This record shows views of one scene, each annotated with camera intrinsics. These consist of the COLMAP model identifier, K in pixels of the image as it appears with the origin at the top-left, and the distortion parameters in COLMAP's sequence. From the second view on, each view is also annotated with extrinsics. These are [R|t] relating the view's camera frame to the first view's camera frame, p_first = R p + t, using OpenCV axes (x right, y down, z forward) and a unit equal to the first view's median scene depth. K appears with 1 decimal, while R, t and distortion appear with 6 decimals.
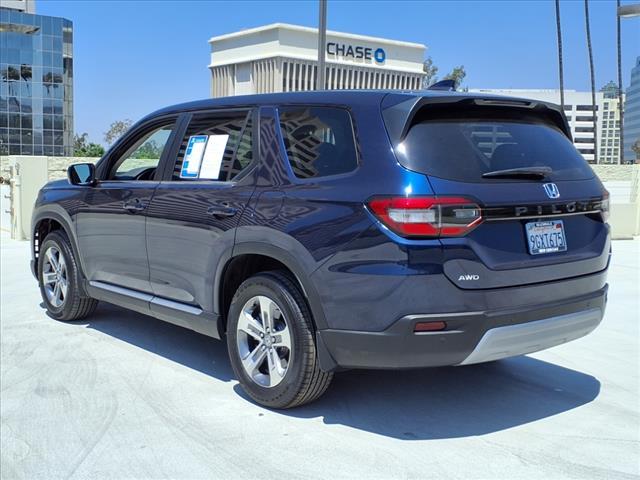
lens RADIAL K [[786.8, 0, 320.0], [0, 786.8, 240.0], [0, 0, 1]] dist [0.324570, -0.764317]
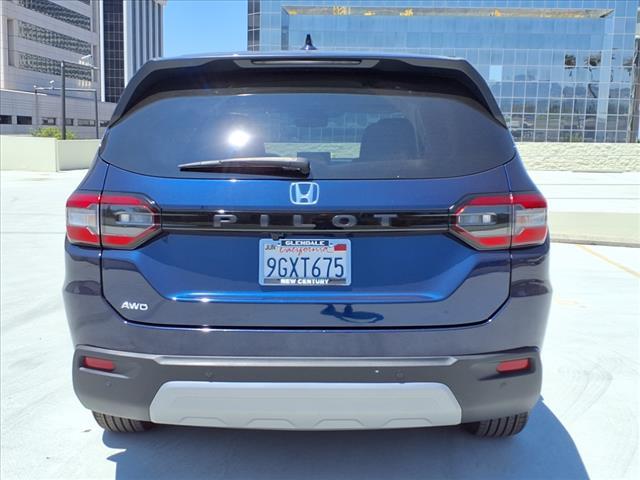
lens RADIAL K [[786.8, 0, 320.0], [0, 786.8, 240.0], [0, 0, 1]] dist [0.324570, -0.764317]
pose [[0.750506, 0.081315, -0.655842, 0.714551], [-0.070328, 0.996593, 0.043084, -0.050870], [0.657111, 0.013789, 0.753667, 0.504618]]
